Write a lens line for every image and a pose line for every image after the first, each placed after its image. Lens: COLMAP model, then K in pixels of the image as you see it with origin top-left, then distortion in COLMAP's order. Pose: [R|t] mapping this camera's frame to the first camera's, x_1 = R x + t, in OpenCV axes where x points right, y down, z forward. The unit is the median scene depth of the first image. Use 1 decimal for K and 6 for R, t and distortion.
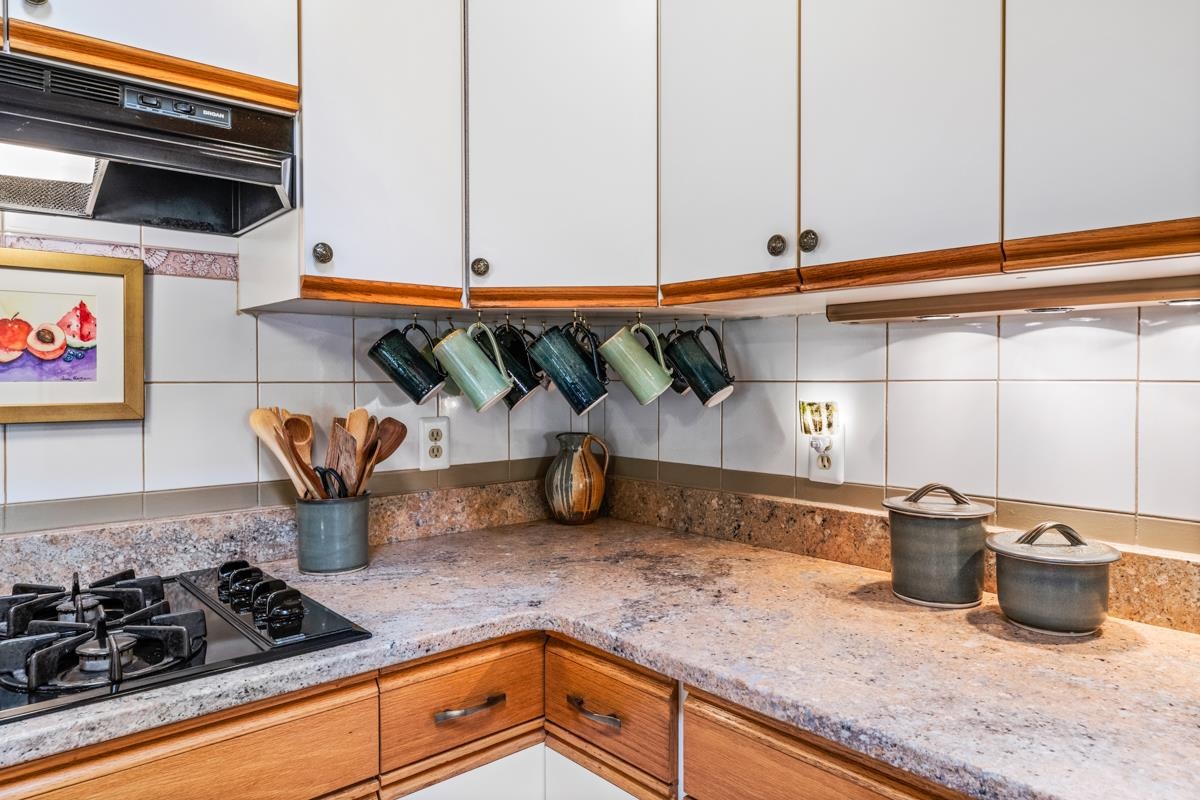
lens RADIAL K [[787.4, 0, 602.1], [0, 787.4, 378.4], [0, 0, 1]] dist [-0.003295, -0.000798]
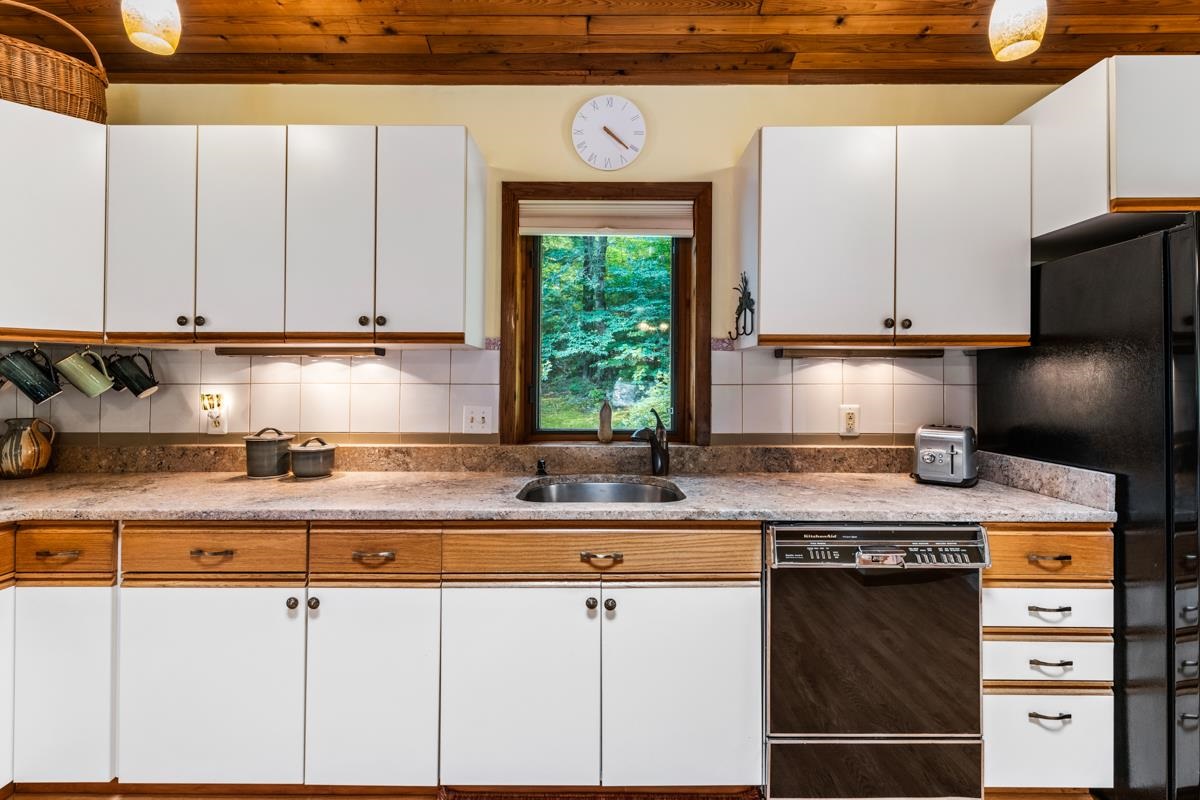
lens RADIAL K [[517.0, 0, 606.1], [0, 517.0, 373.4], [0, 0, 1]] dist [0.000851, -0.000919]
pose [[0.650651, 0.012172, 0.759279, -0.079070], [0.000257, 0.999868, -0.016249, -0.001287], [-0.759377, 0.010768, 0.650562, -0.653657]]
